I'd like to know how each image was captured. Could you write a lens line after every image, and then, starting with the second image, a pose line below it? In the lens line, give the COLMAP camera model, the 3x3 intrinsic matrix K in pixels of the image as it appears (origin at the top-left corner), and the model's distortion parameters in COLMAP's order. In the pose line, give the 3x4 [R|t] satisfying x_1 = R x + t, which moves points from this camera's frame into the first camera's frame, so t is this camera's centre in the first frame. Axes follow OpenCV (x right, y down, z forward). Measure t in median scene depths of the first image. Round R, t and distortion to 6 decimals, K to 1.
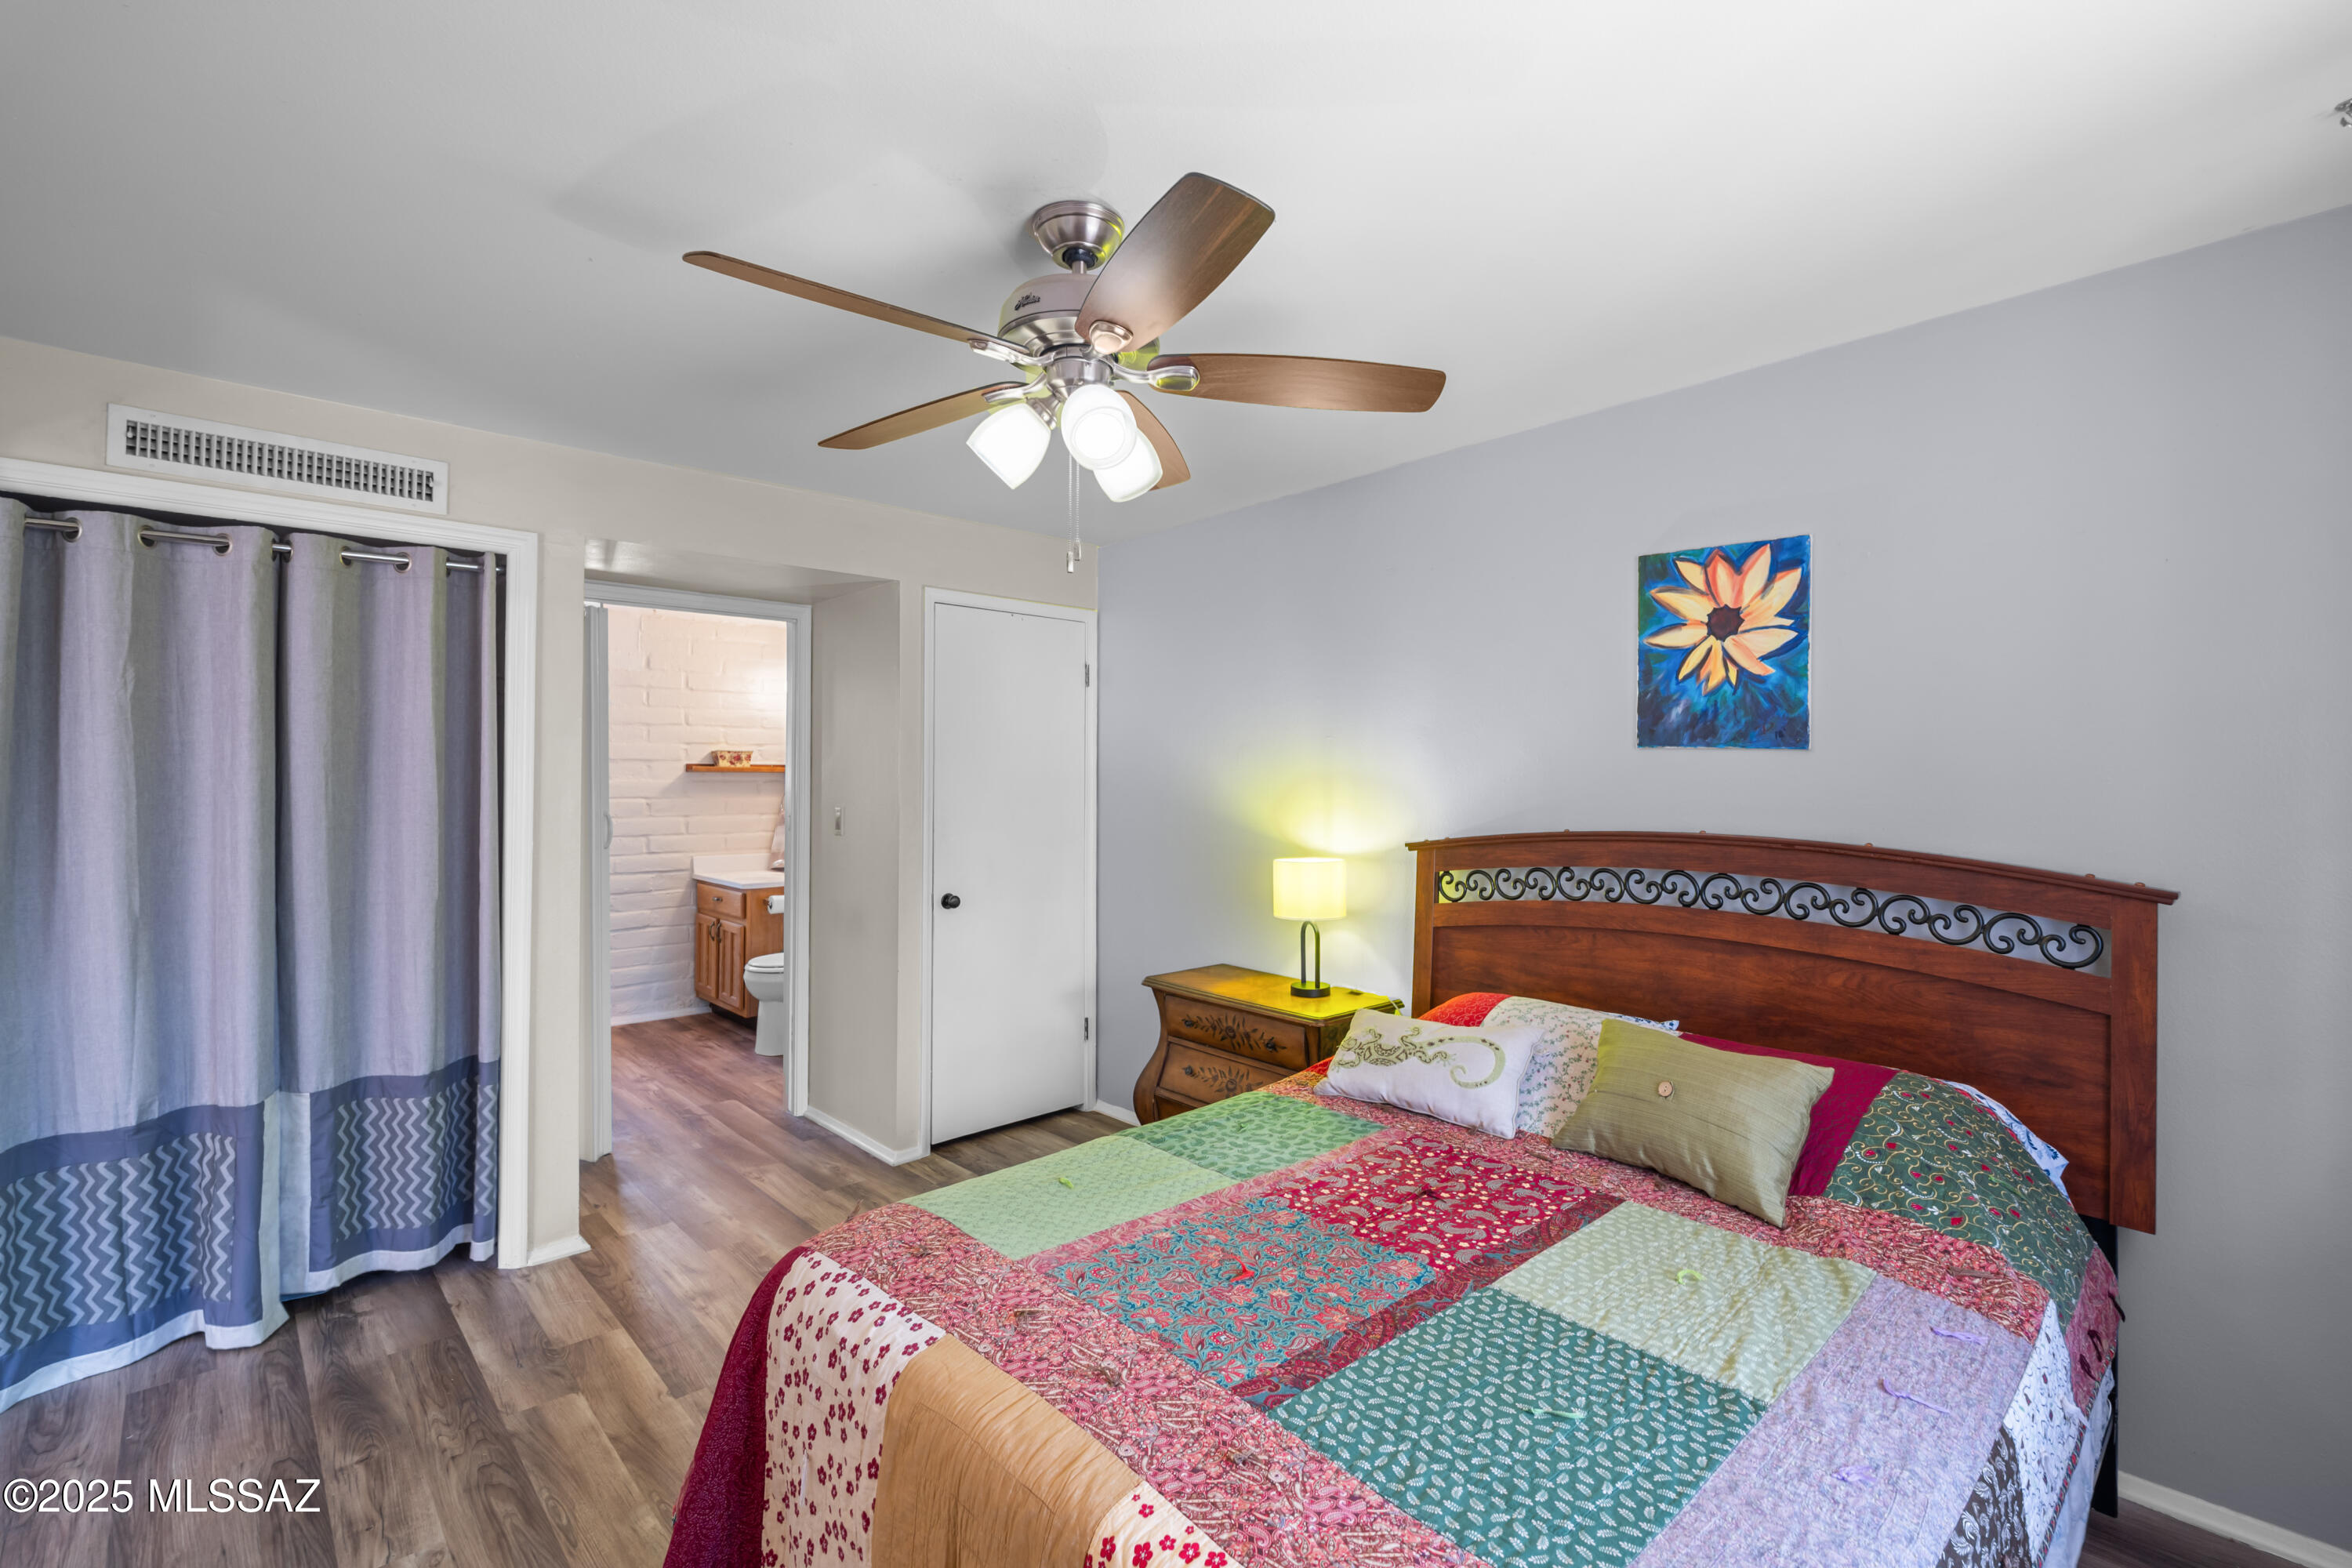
lens RADIAL K [[1038.0, 0, 1175.6], [0, 1038.0, 769.3], [0, 0, 1]] dist [0.002567, -0.000826]
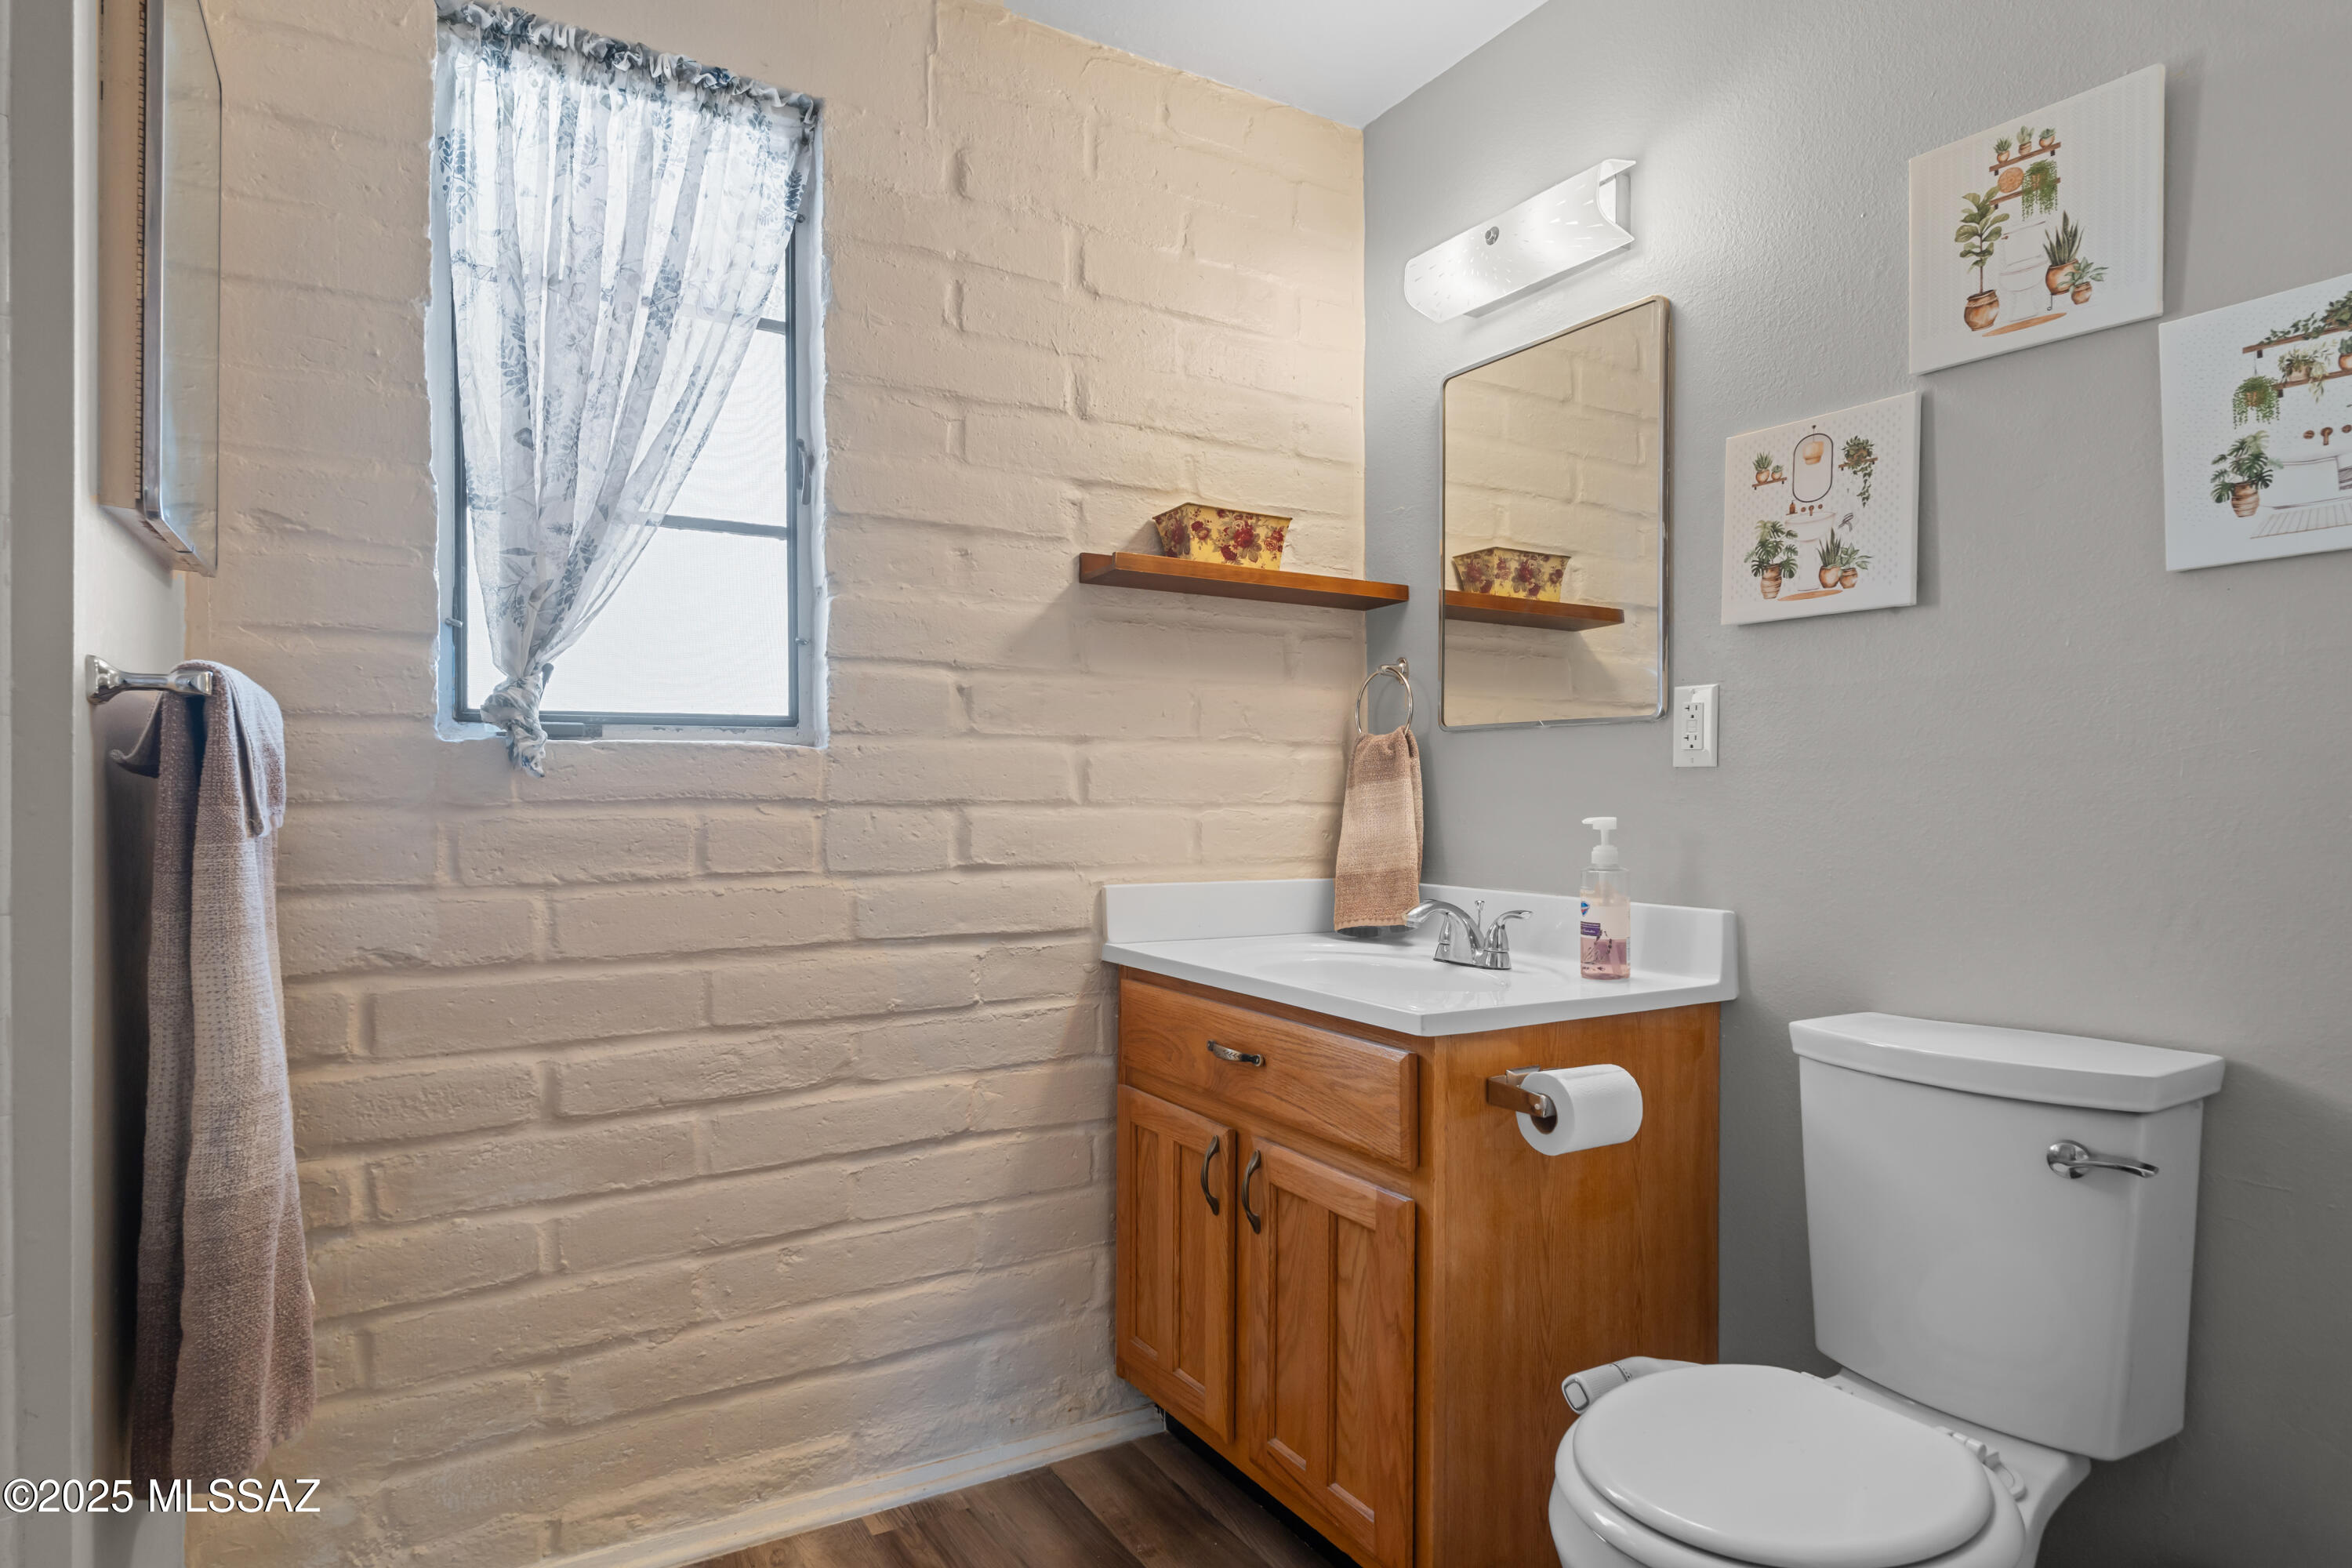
lens RADIAL K [[1305.6, 0, 1180.8], [0, 1305.6, 794.4], [0, 0, 1]] dist [0.000902, 0.002495]
pose [[0.972489, -0.006454, -0.232860, -0.363855], [0.006137, 0.999979, -0.002087, 0.061049], [0.232869, 0.000600, 0.972508, 0.663275]]
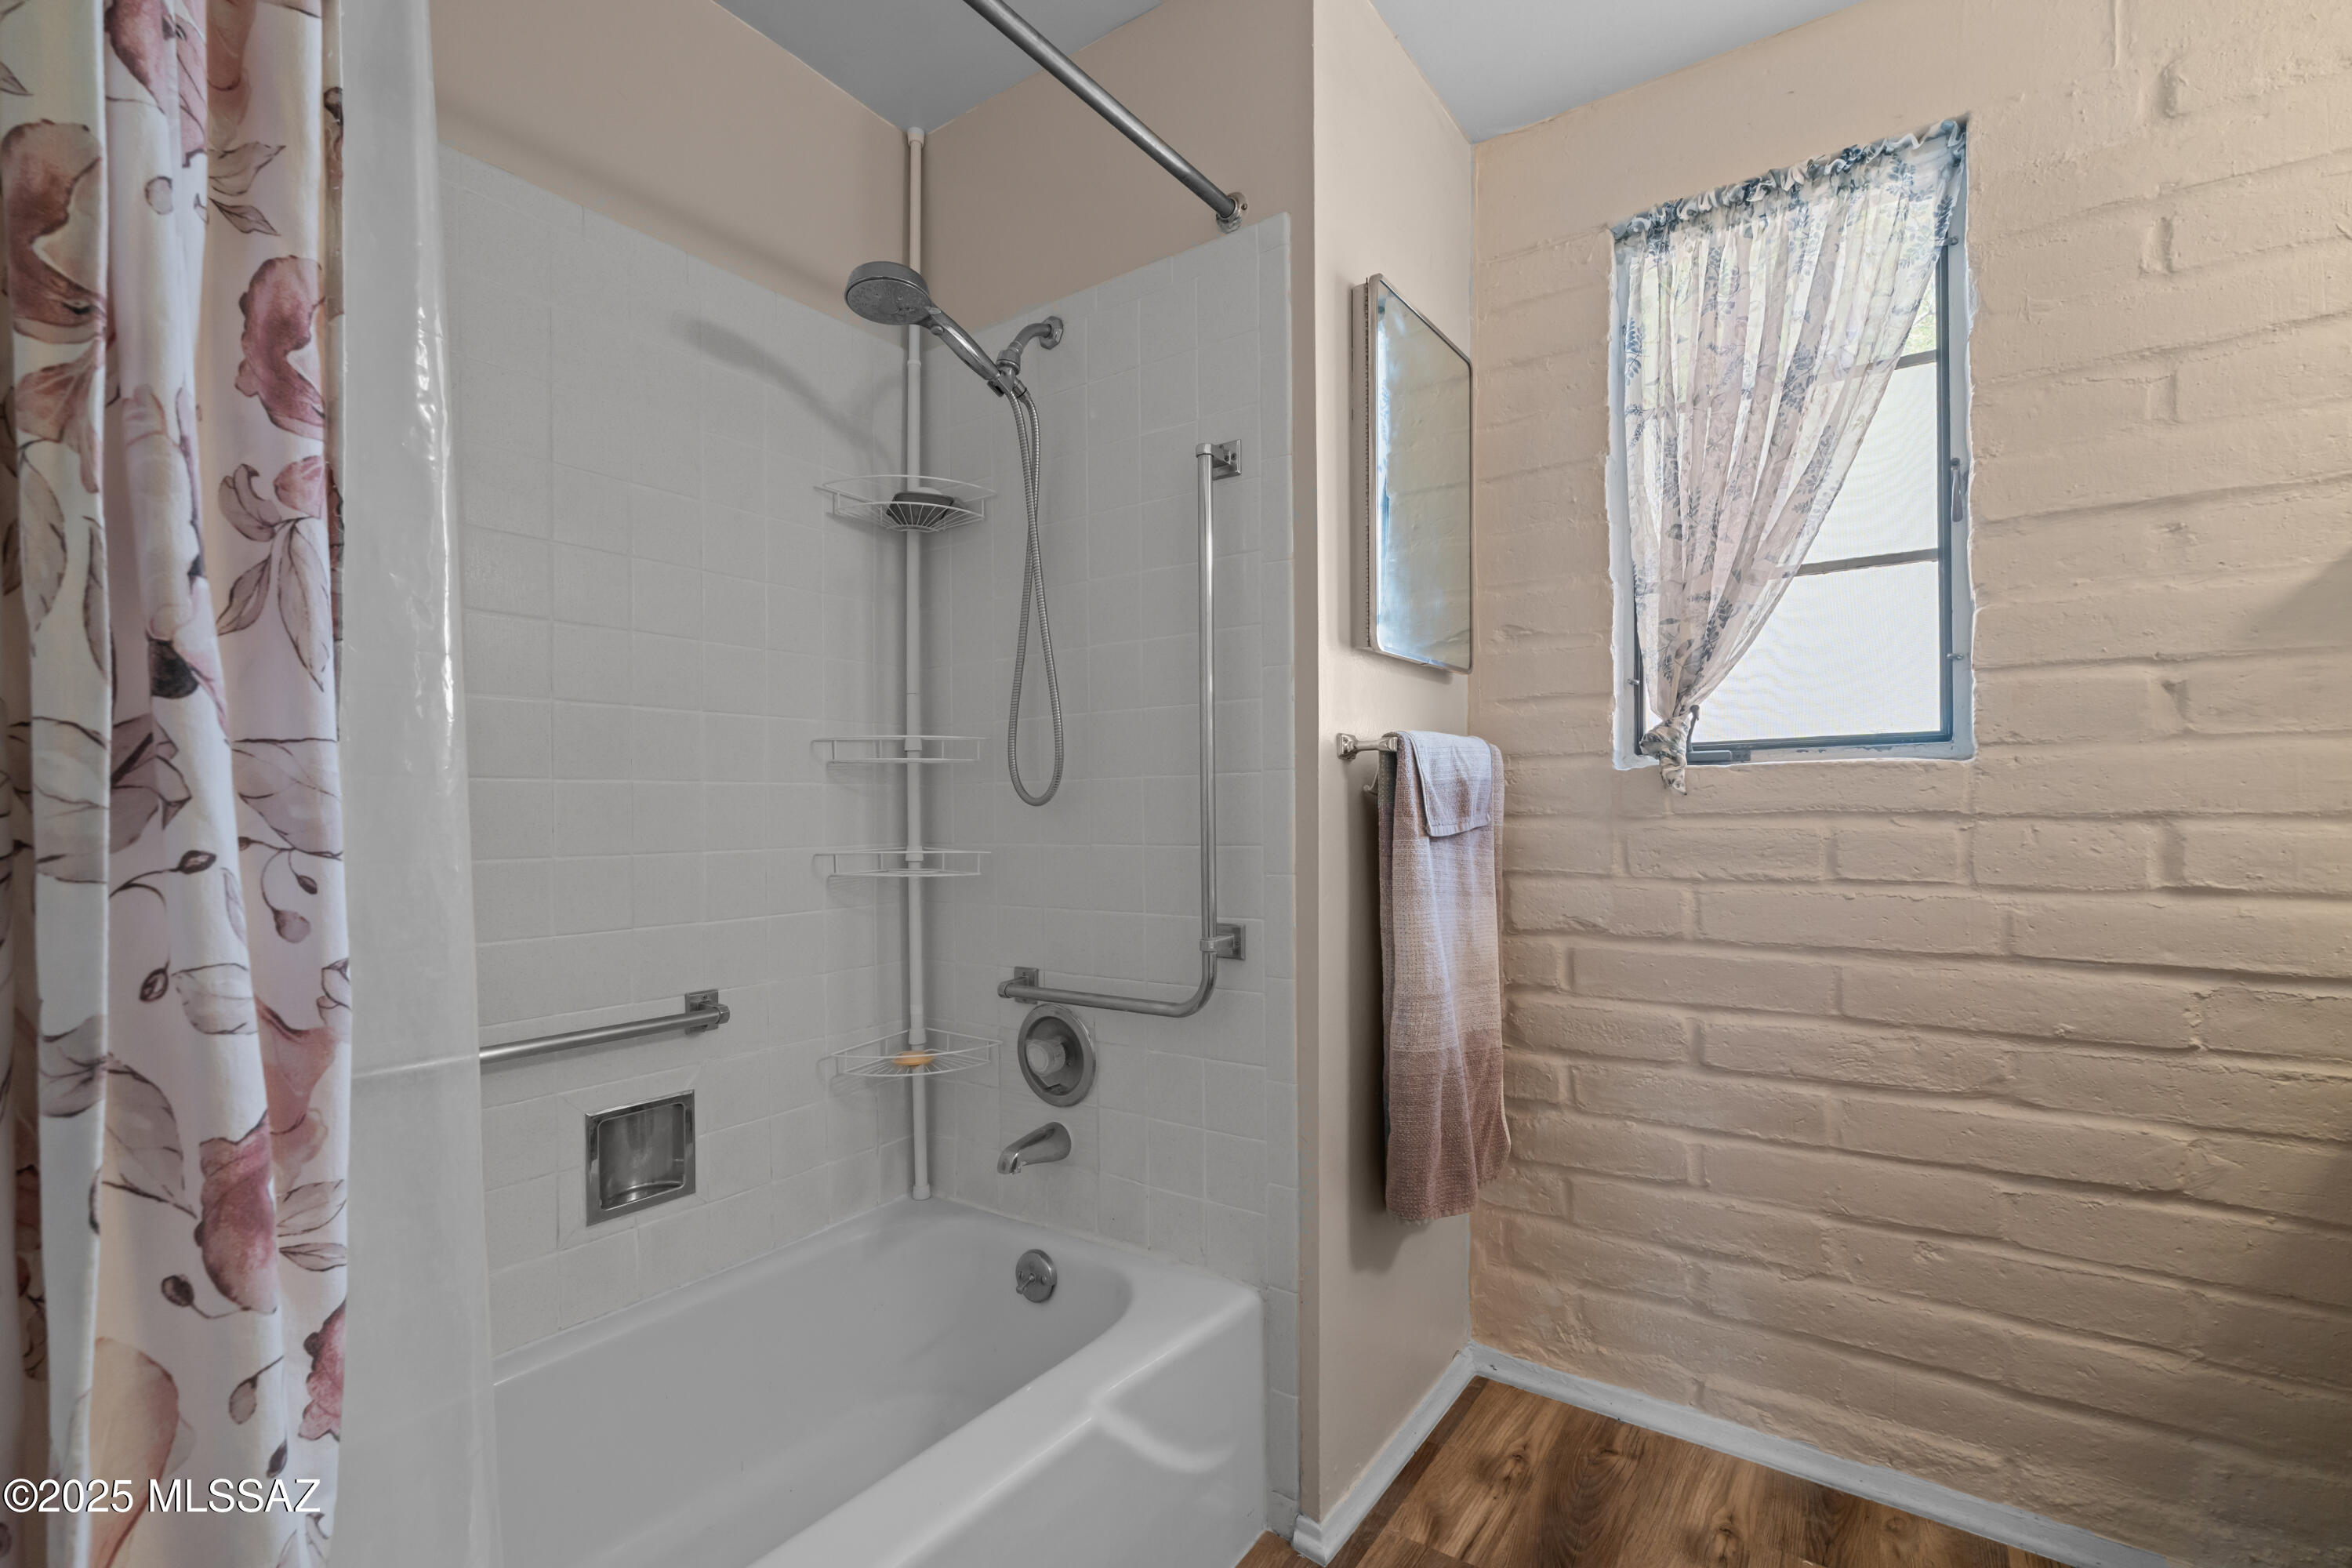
lens RADIAL K [[1038.0, 0, 1170.5], [0, 1038.0, 817.4], [0, 0, 1]] dist [0.002567, -0.000826]
pose [[0.179941, -0.001669, -0.983676, -0.307150], [0.006677, 0.999978, -0.000475, 0.061236], [0.983655, -0.006482, 0.179948, 0.714416]]
